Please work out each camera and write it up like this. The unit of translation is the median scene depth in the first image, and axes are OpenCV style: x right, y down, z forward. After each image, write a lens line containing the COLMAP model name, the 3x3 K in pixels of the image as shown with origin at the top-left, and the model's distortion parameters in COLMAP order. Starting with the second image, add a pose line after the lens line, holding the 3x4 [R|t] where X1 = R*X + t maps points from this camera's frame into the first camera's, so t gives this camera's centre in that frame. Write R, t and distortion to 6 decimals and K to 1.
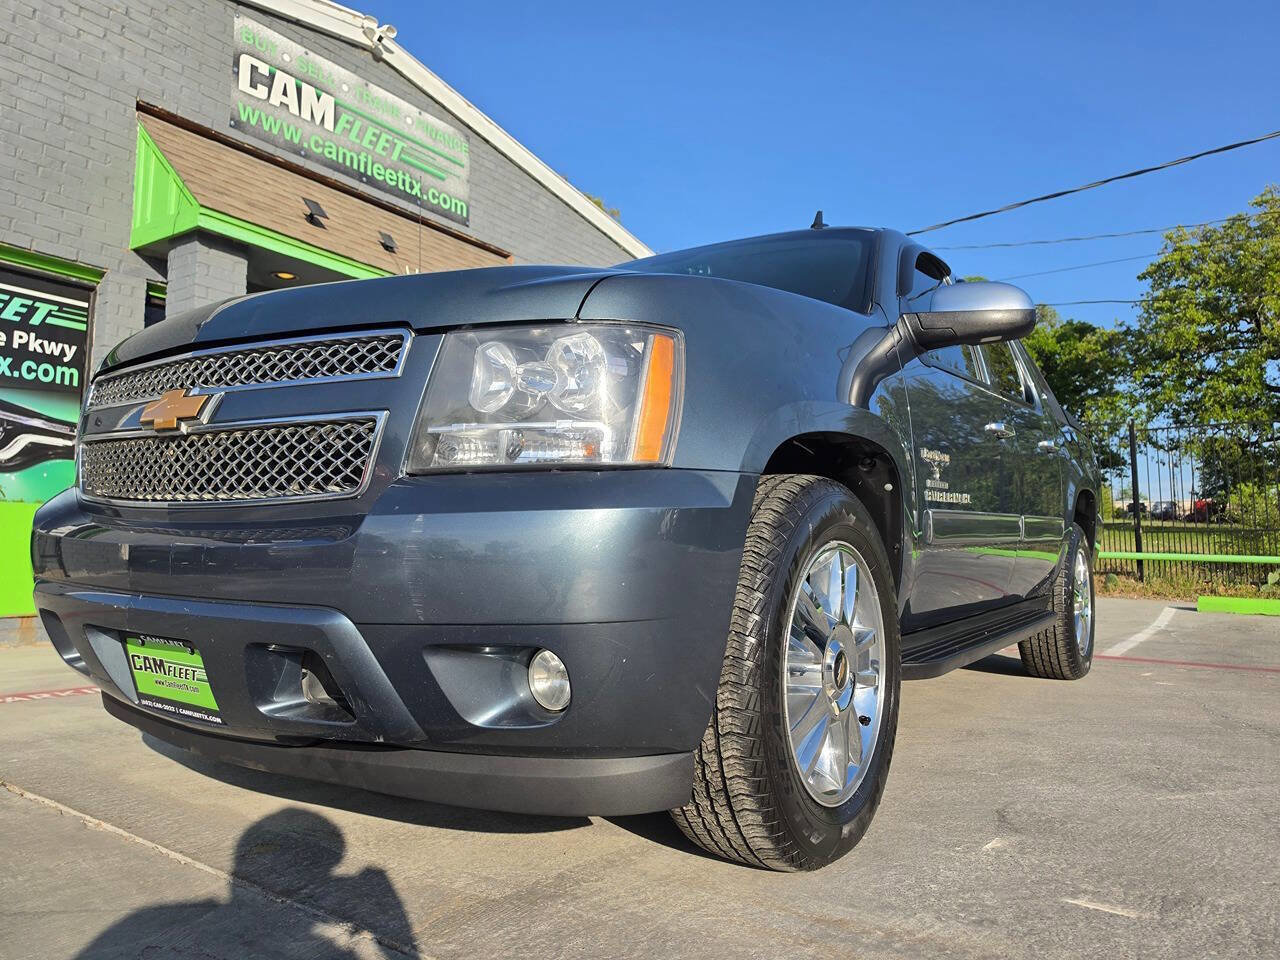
lens RADIAL K [[908.1, 0, 652.5], [0, 908.1, 472.0], [0, 0, 1]] dist [0.007379, -0.008619]
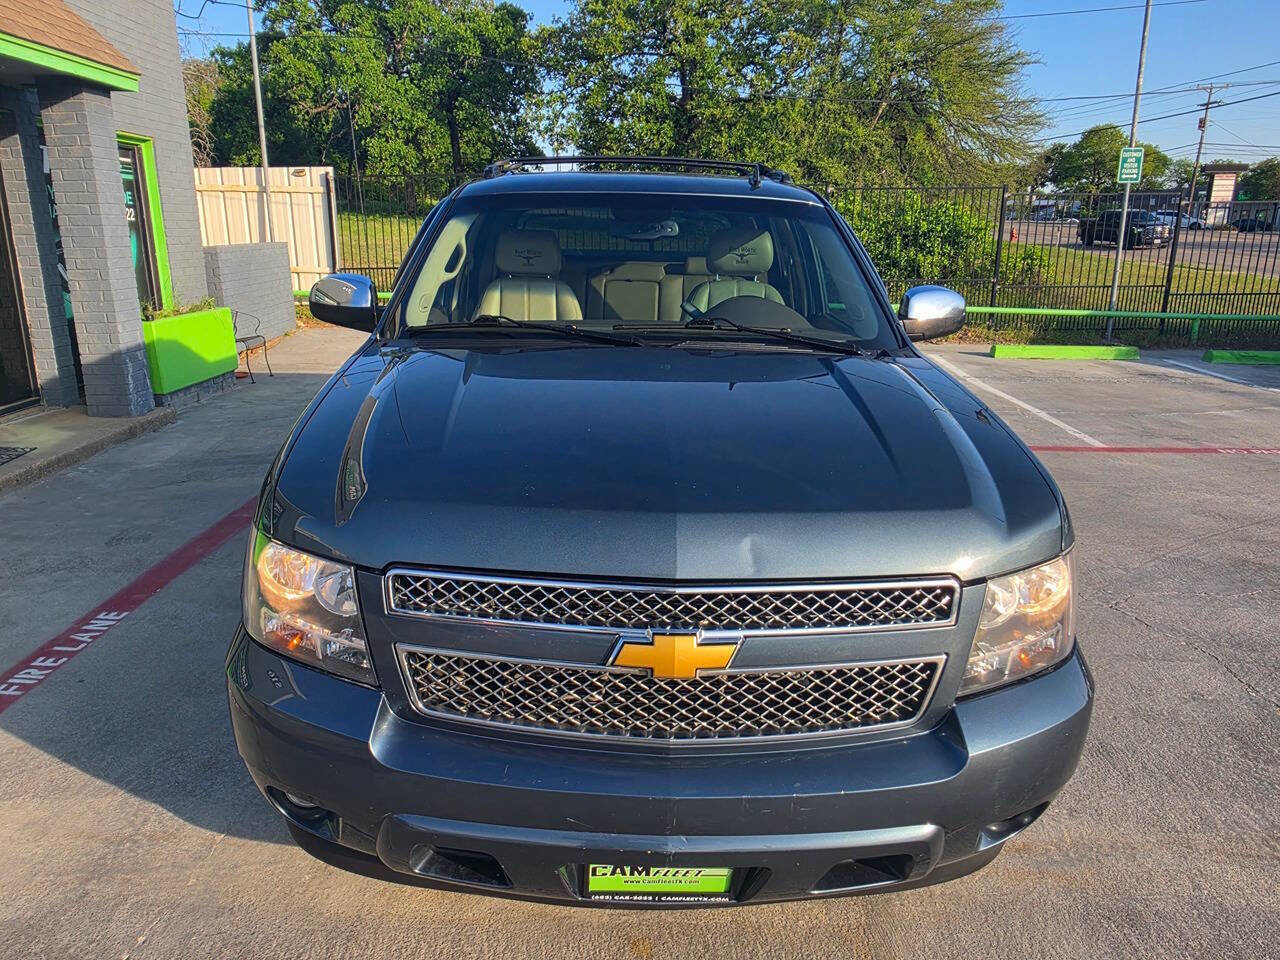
lens RADIAL K [[908.1, 0, 616.5], [0, 908.1, 475.0], [0, 0, 1]] dist [0.007379, -0.008619]
pose [[0.825835, -0.152025, 0.543032, -0.316132], [-0.050521, 0.939156, 0.339754, -0.167956], [-0.561644, -0.308016, 0.767908, 0.106234]]
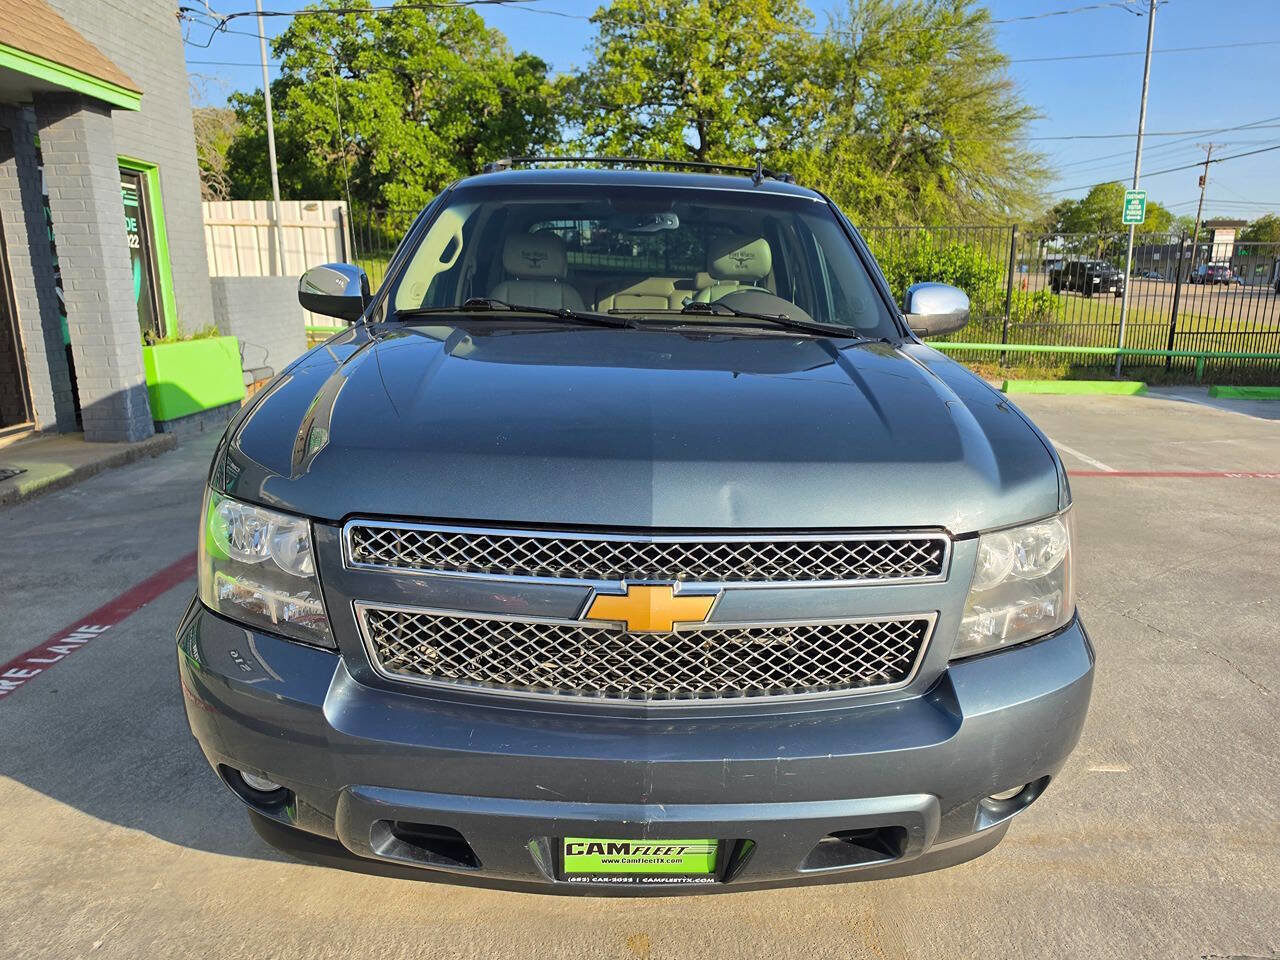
lens RADIAL K [[908.1, 0, 662.8], [0, 908.1, 491.4], [0, 0, 1]] dist [0.007379, -0.008619]
pose [[0.810054, -0.133664, 0.570917, -0.301106], [-0.057362, 0.950936, 0.304024, -0.134190], [-0.583542, -0.279025, 0.762642, 0.099909]]
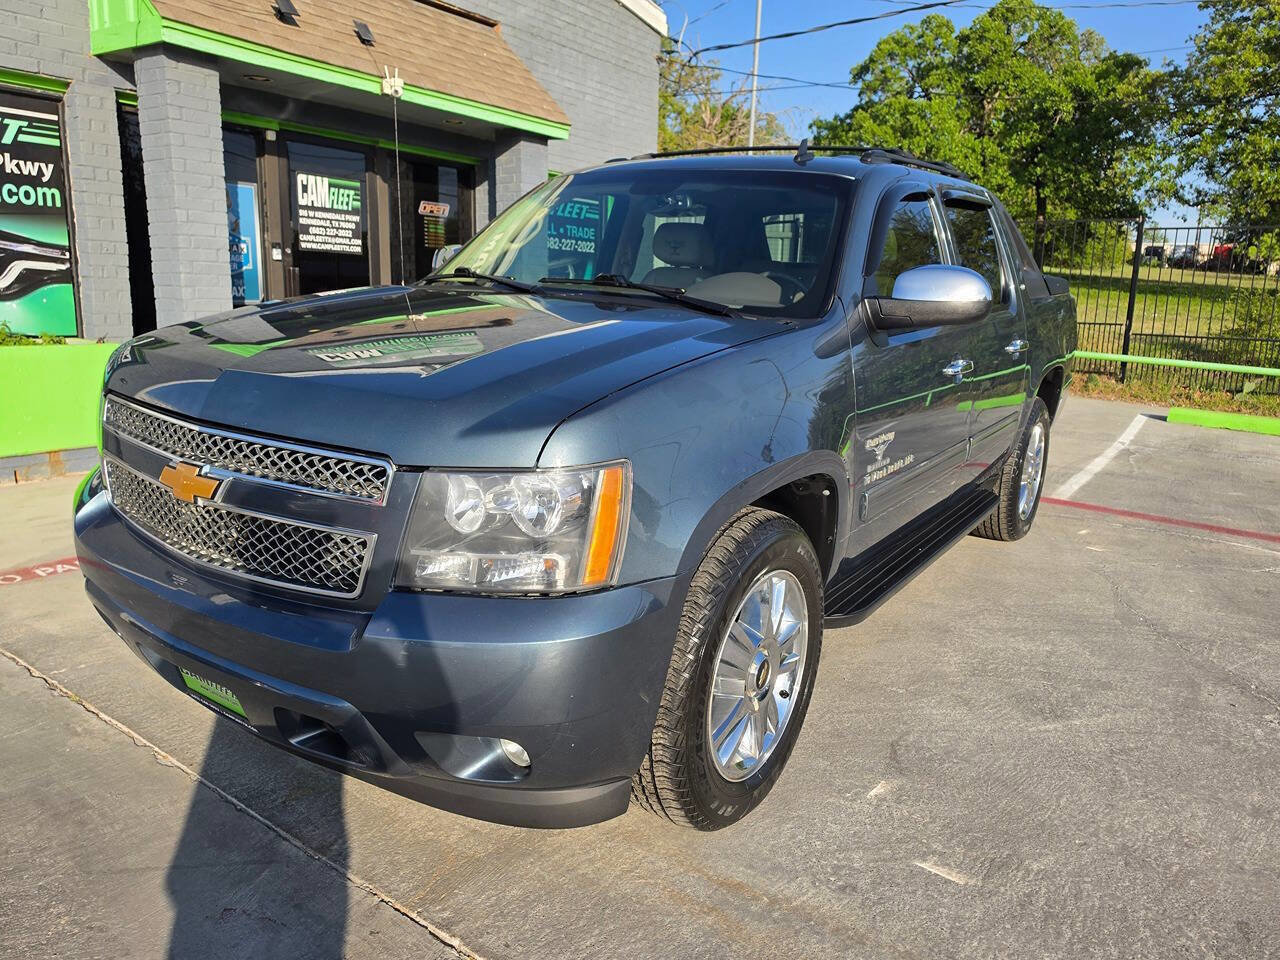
lens RADIAL K [[908.1, 0, 646.6], [0, 908.1, 477.7], [0, 0, 1]] dist [0.007379, -0.008619]
pose [[0.999549, 0.029983, -0.001787, 0.015331], [-0.028057, 0.953266, 0.300825, -0.129663], [0.010723, -0.300639, 0.953678, -0.025533]]
